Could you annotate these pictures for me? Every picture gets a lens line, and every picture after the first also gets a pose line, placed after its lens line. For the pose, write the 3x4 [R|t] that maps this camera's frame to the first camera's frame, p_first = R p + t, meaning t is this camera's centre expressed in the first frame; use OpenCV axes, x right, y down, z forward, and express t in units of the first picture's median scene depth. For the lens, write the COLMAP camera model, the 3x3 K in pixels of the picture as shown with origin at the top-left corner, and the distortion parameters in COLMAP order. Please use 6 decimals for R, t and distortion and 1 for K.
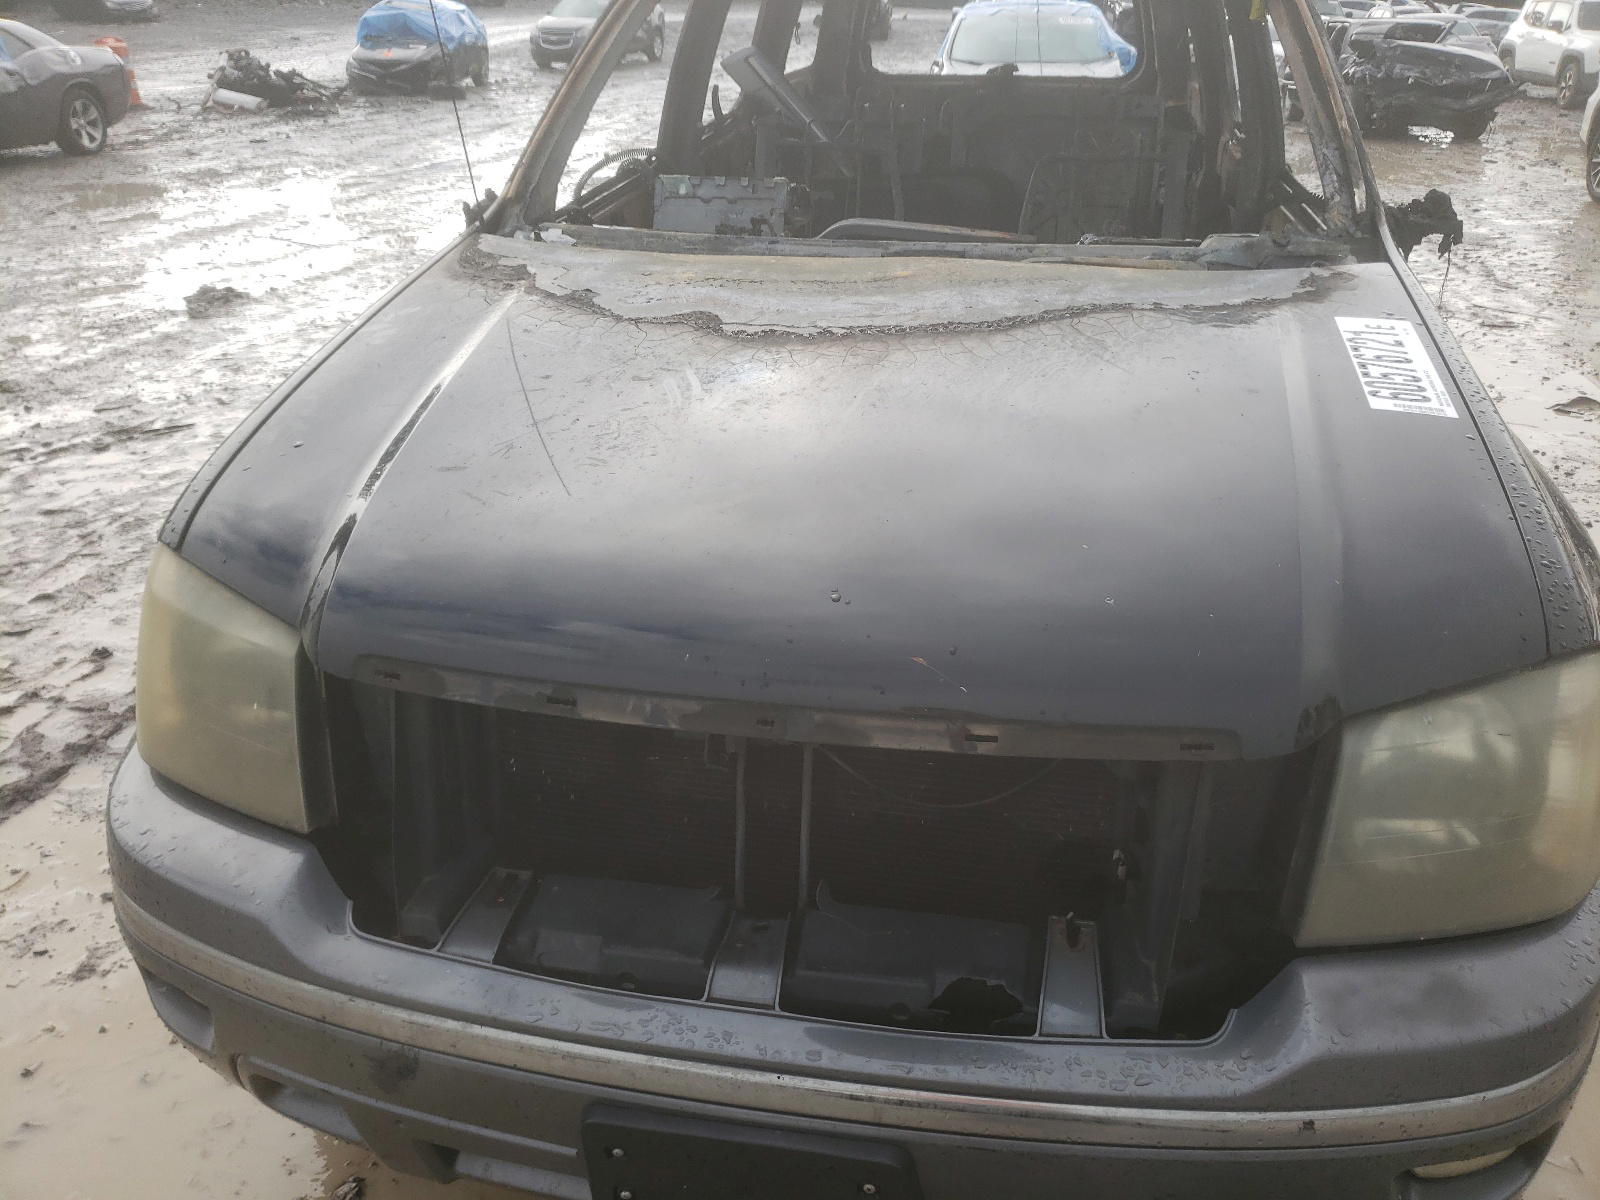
lens RADIAL K [[1211.6, 0, 800.0], [0, 1211.6, 600.0], [0, 0, 1]] dist [-0.001848, -0.006235]
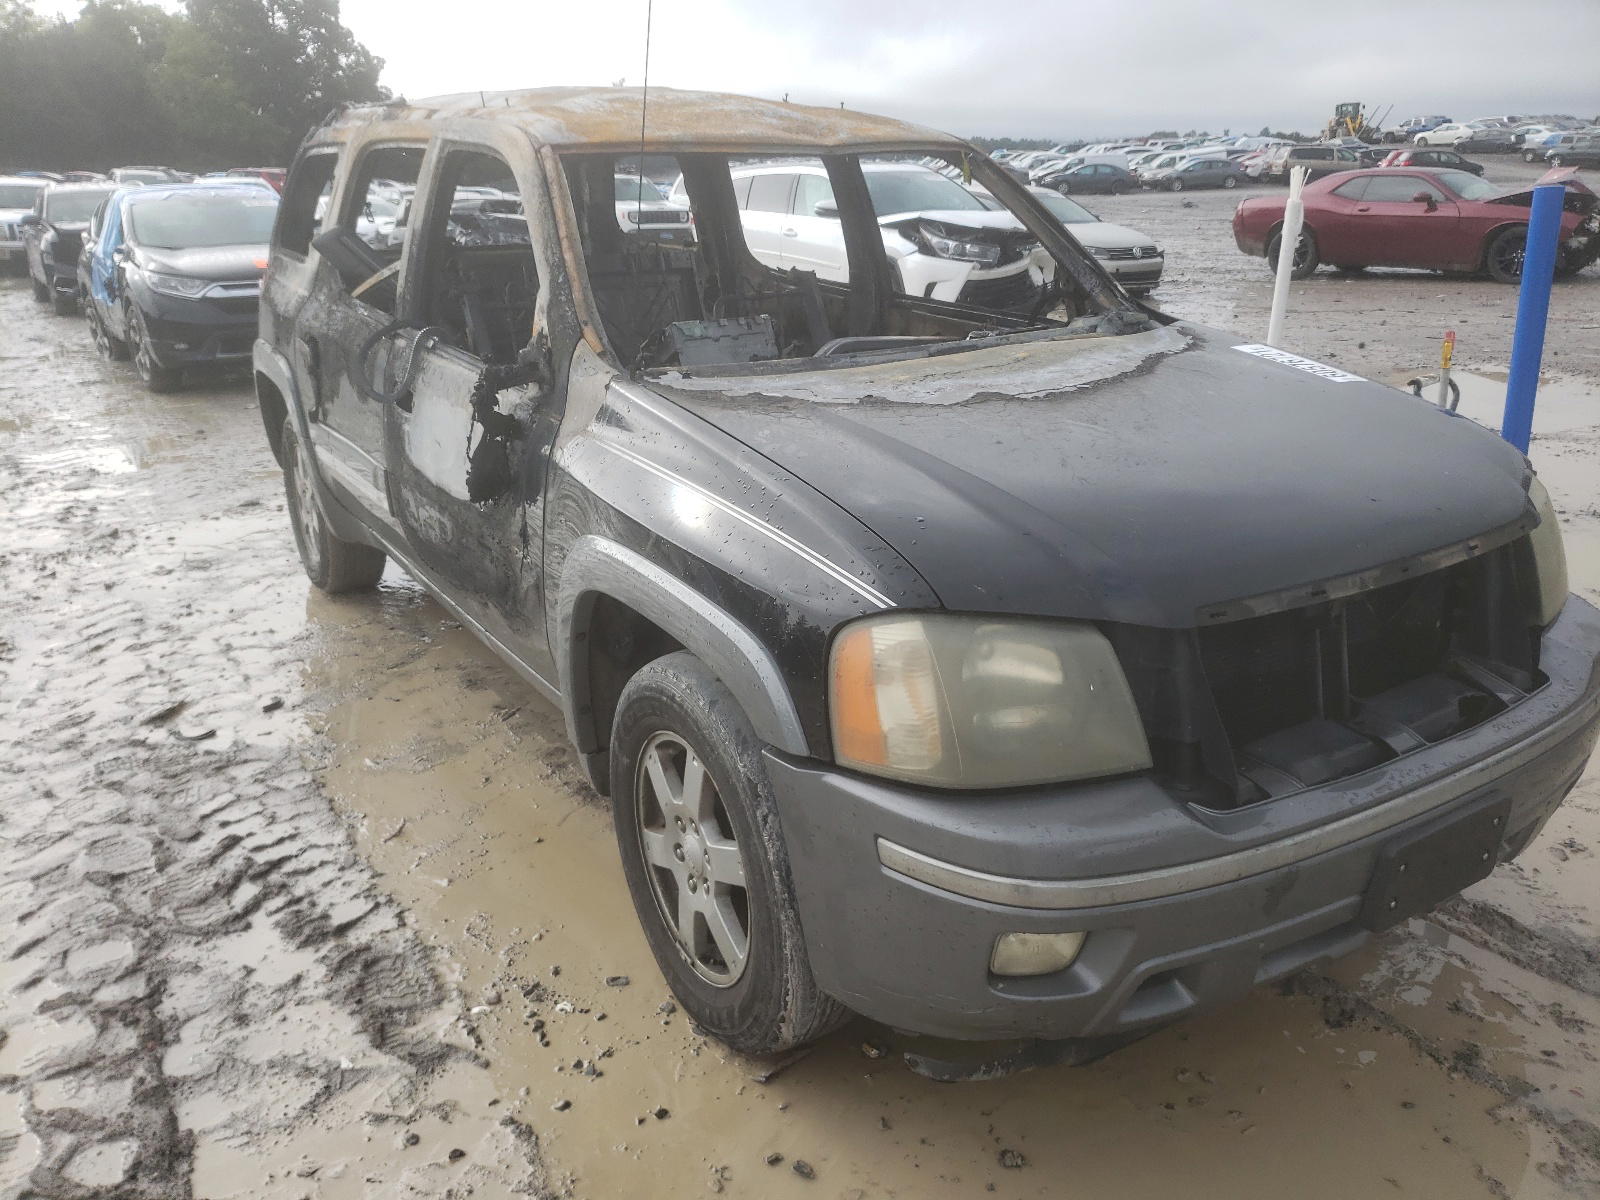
lens RADIAL K [[1211.6, 0, 800.0], [0, 1211.6, 600.0], [0, 0, 1]] dist [-0.001848, -0.006235]
pose [[0.738853, -0.227711, 0.634227, -0.110390], [0.306946, 0.951594, -0.015924, -0.005928], [-0.599900, 0.206439, 0.772983, 0.012249]]
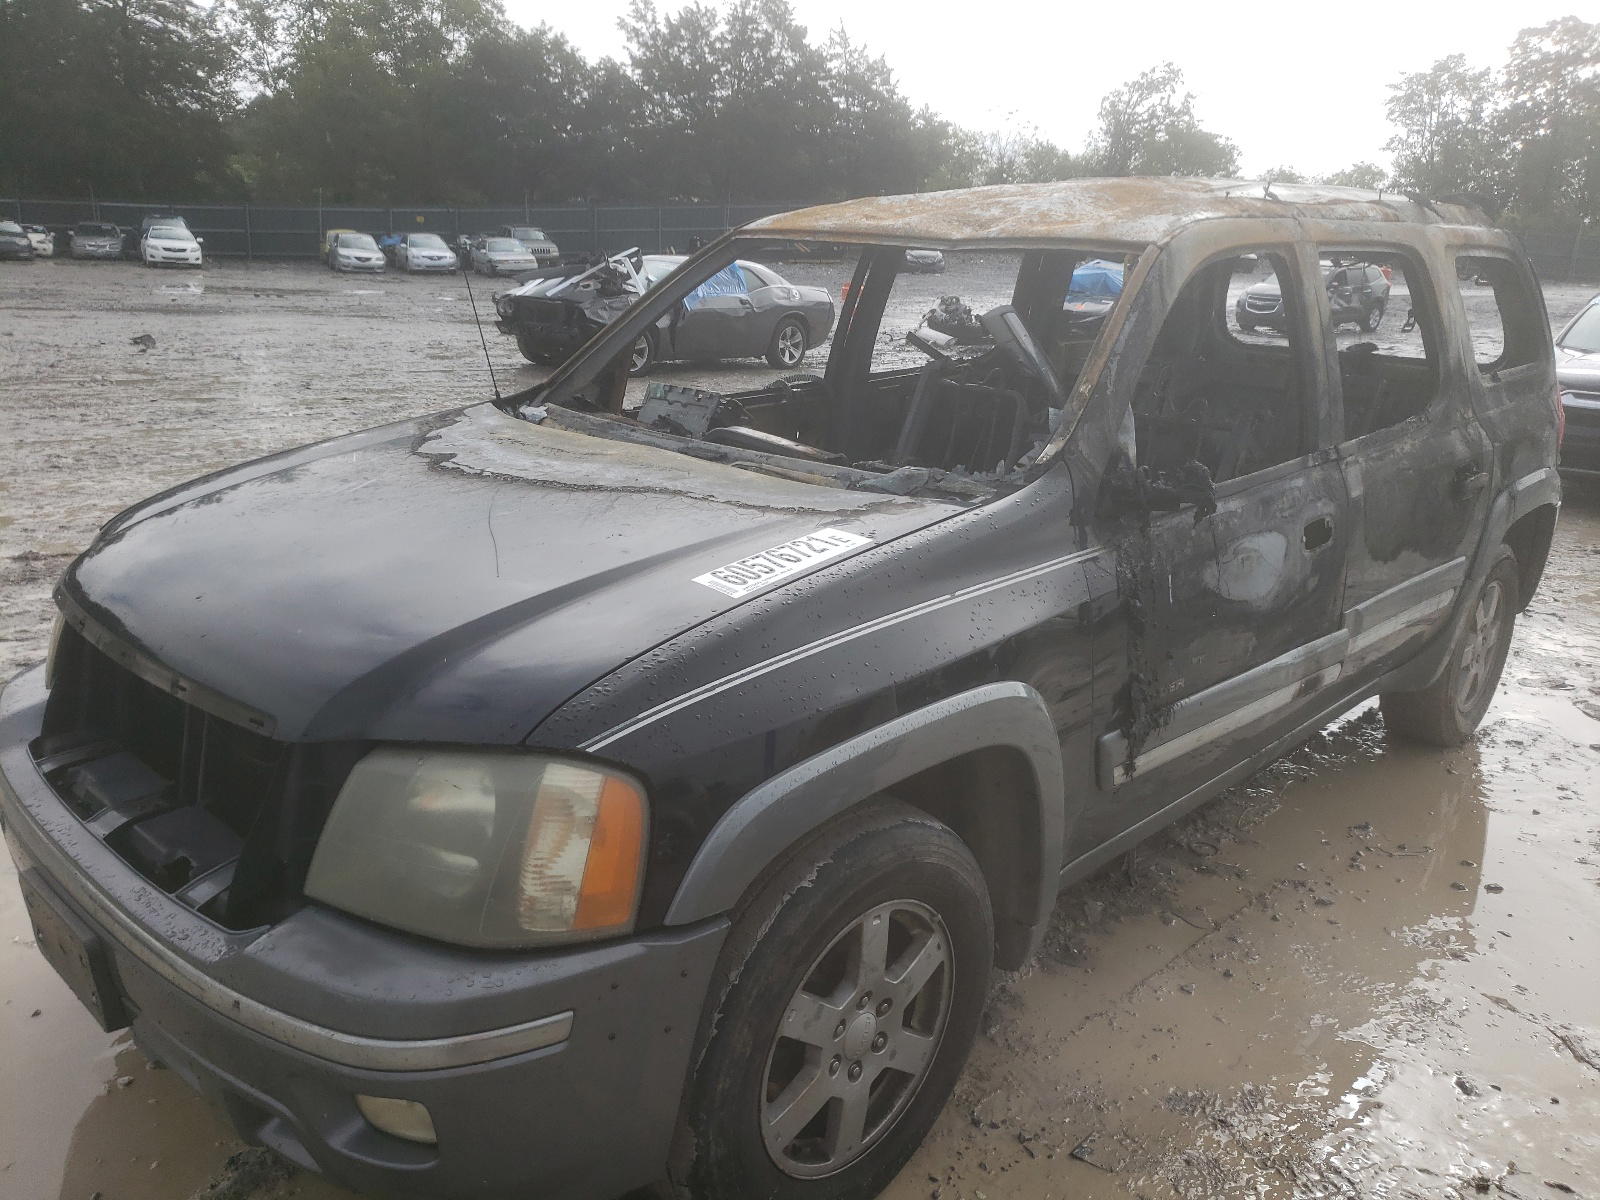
lens RADIAL K [[1238.1, 0, 800.0], [0, 1238.1, 600.0], [0, 0, 1]] dist [-0.046286, -0.002328]
pose [[0.843534, 0.171279, -0.509033, 0.099261], [-0.265933, 0.956644, -0.118795, -0.001299], [0.466616, 0.235576, 0.852510, -0.000905]]
